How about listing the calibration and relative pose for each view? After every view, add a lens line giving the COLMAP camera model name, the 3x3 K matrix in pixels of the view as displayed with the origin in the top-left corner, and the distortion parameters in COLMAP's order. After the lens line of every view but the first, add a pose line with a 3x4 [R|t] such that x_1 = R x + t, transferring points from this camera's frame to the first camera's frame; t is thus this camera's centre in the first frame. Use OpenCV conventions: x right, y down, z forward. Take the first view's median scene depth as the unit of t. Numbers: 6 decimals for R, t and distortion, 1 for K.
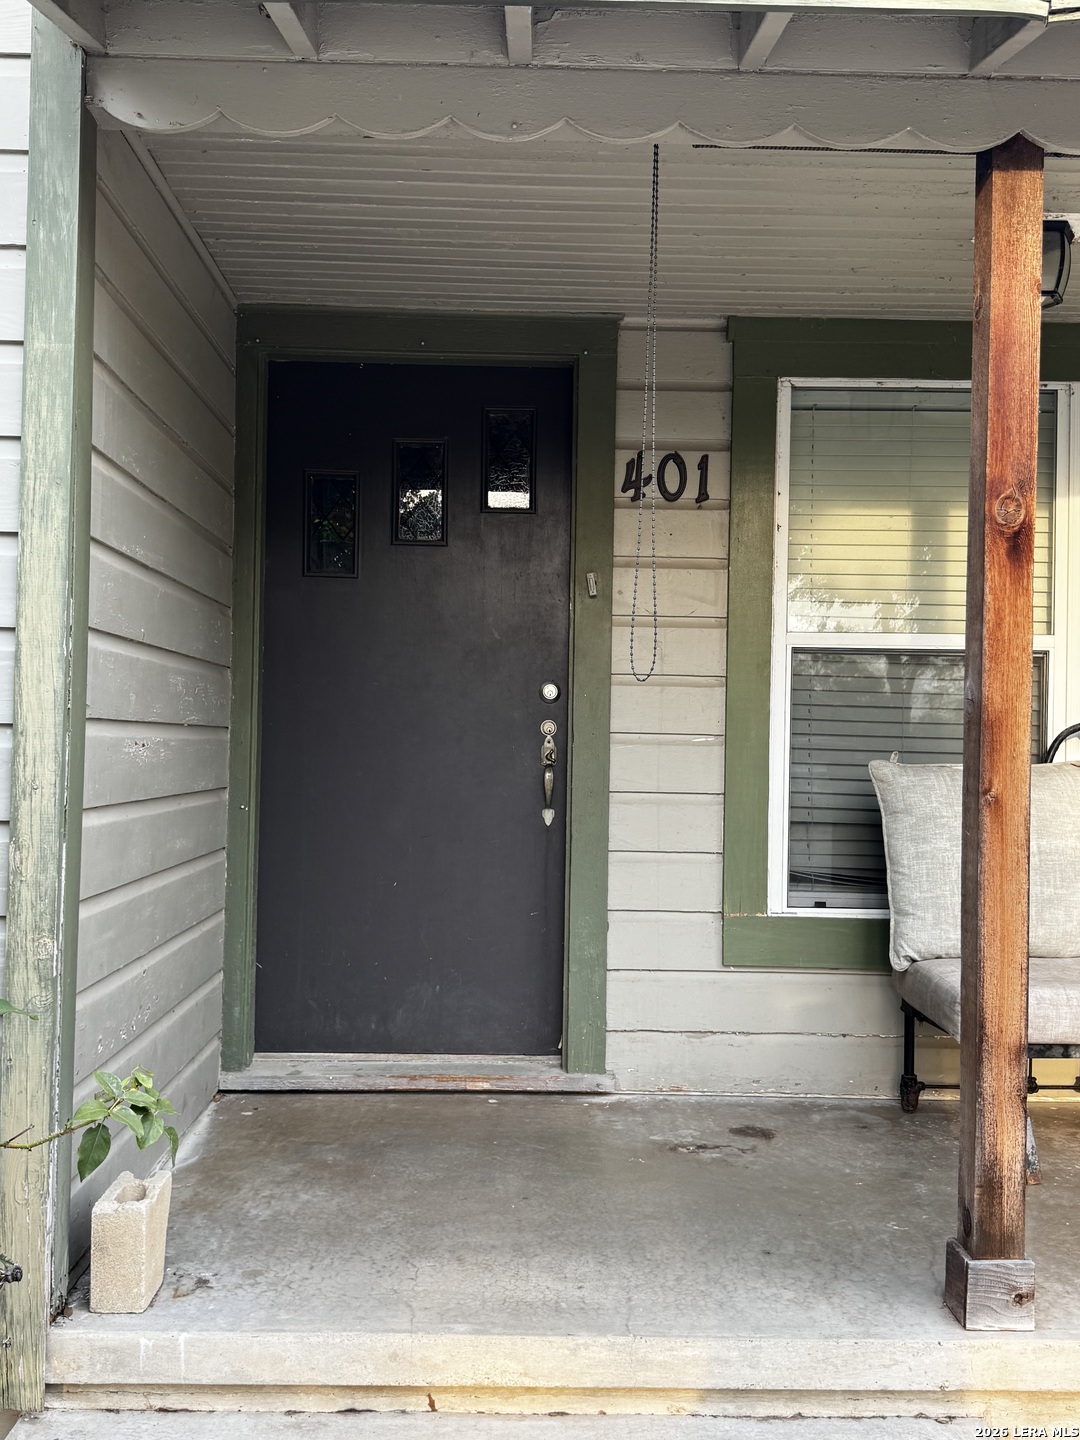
lens RADIAL K [[1367.5, 0, 539.4], [0, 1367.5, 725.1], [0, 0, 1]] dist [0.062770, -0.007746]
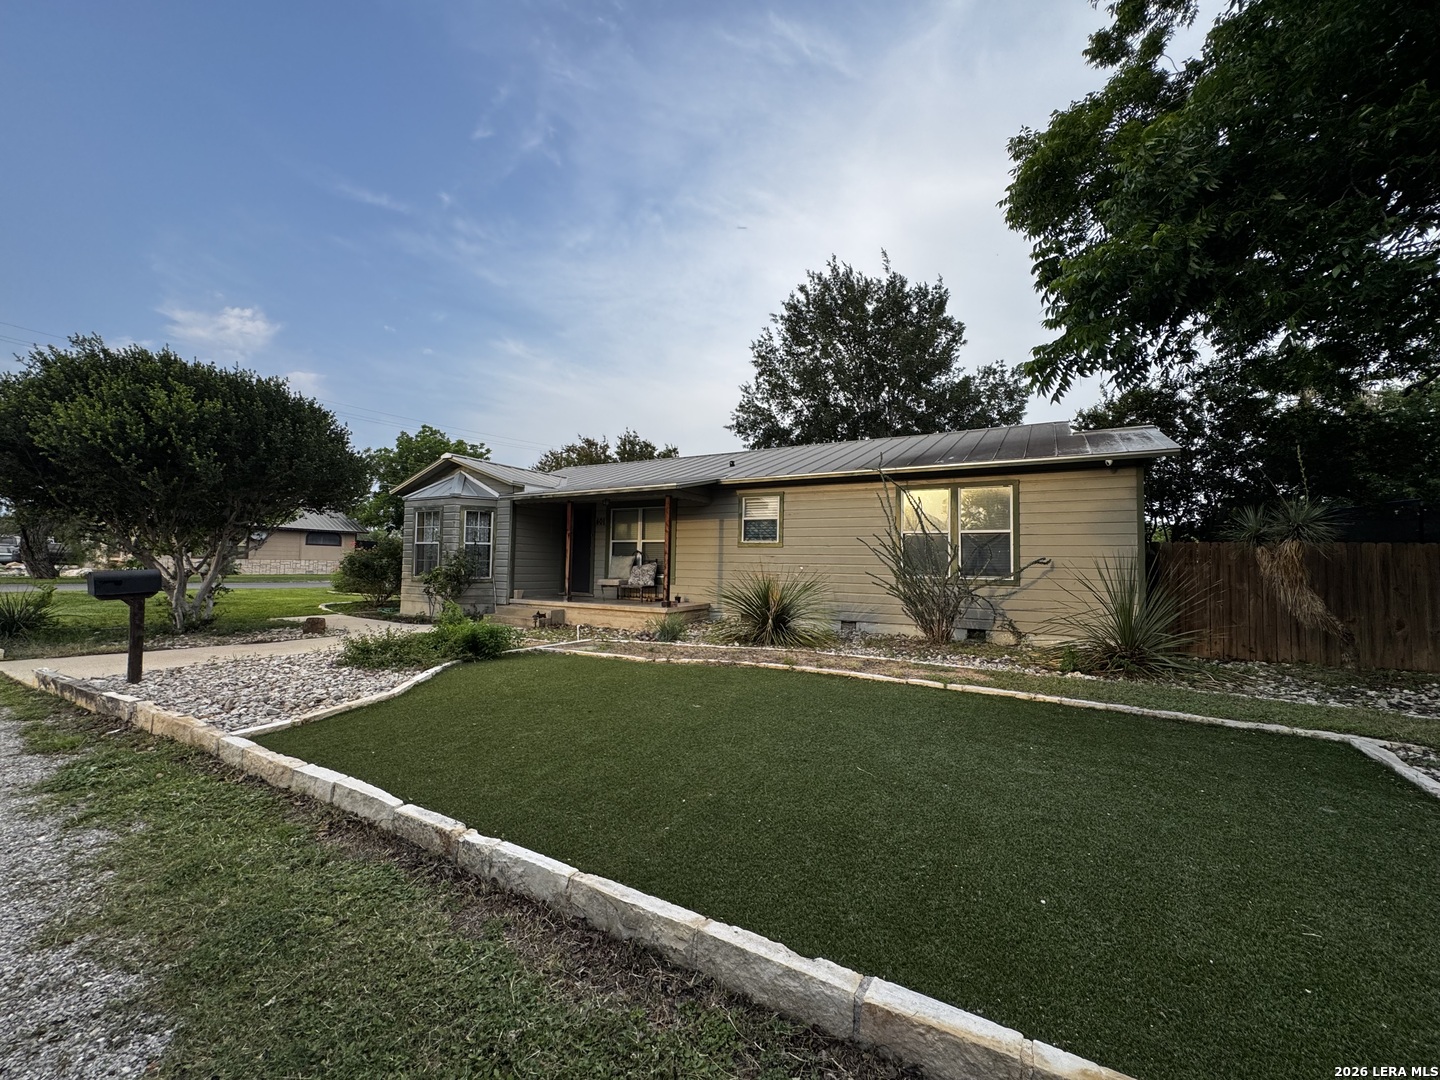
lens RADIAL K [[567.2, 0, 716.3], [0, 567.2, 546.9], [0, 0, 1]] dist [-0.000211, 0.000089]
pose [[0.863839, -0.019350, -0.503396, 2.377343], [0.002021, 0.999387, -0.034947, 0.087895], [0.503764, 0.029171, 0.863349, -1.552430]]
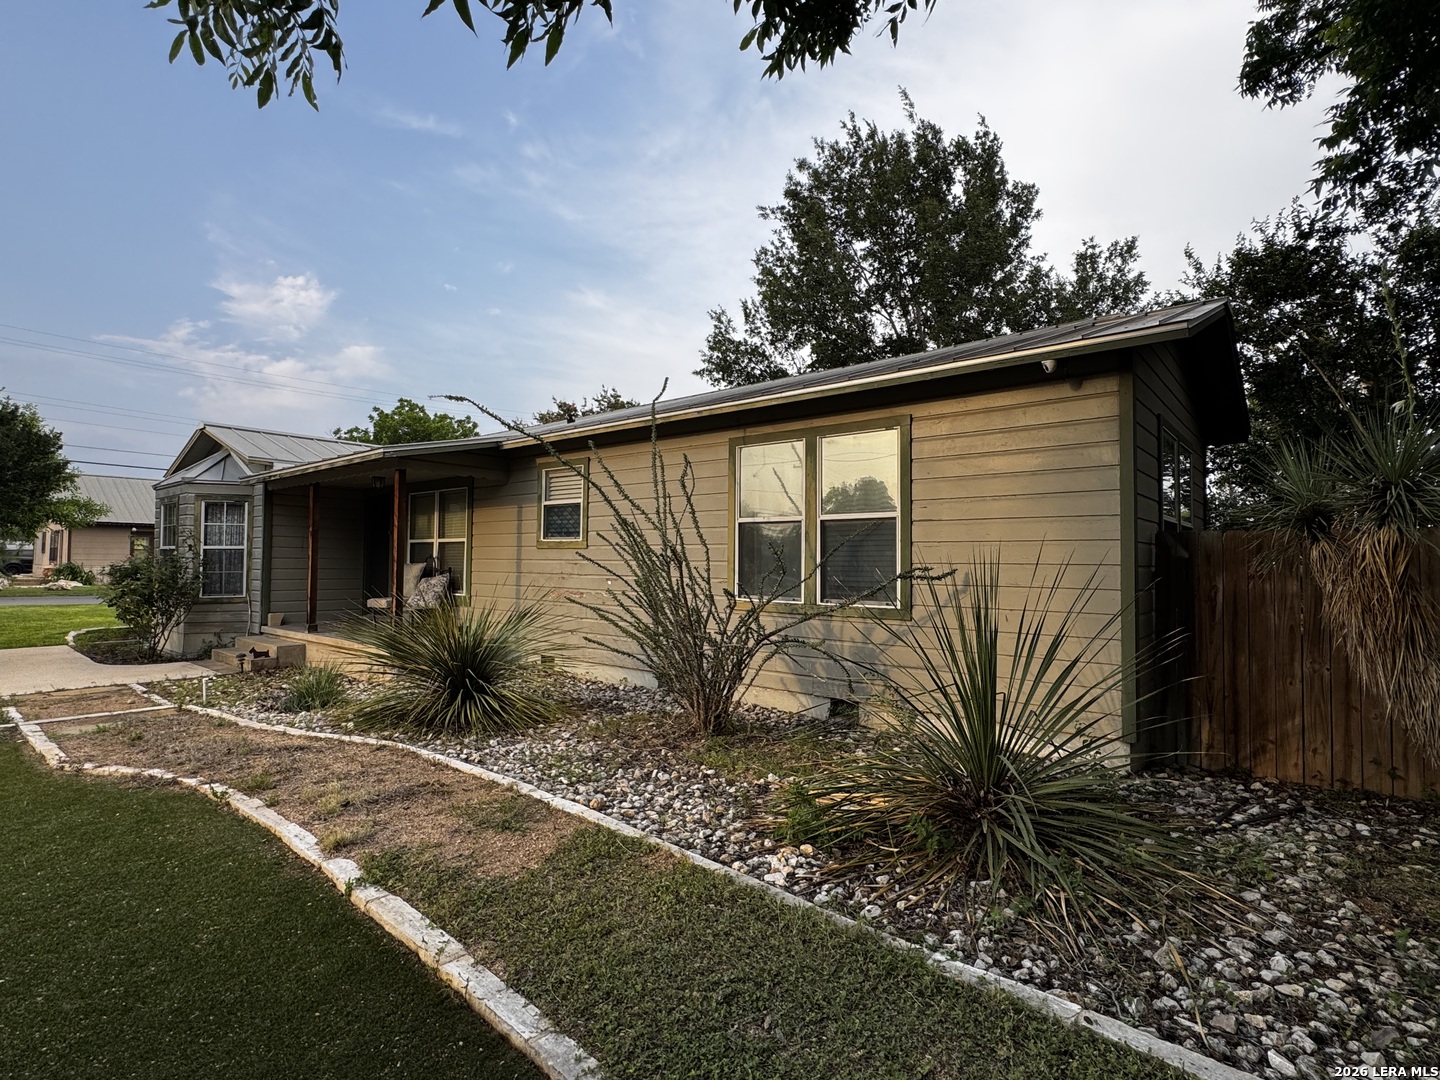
lens RADIAL K [[711.5, 0, 723.9], [0, 711.5, 539.1], [0, 0, 1]] dist [-0.003656, -0.000646]
pose [[0.763562, -0.032608, -0.644911, 2.940430], [0.011352, 0.999248, -0.037083, 0.048845], [0.645635, 0.020994, 0.763357, -0.346850]]
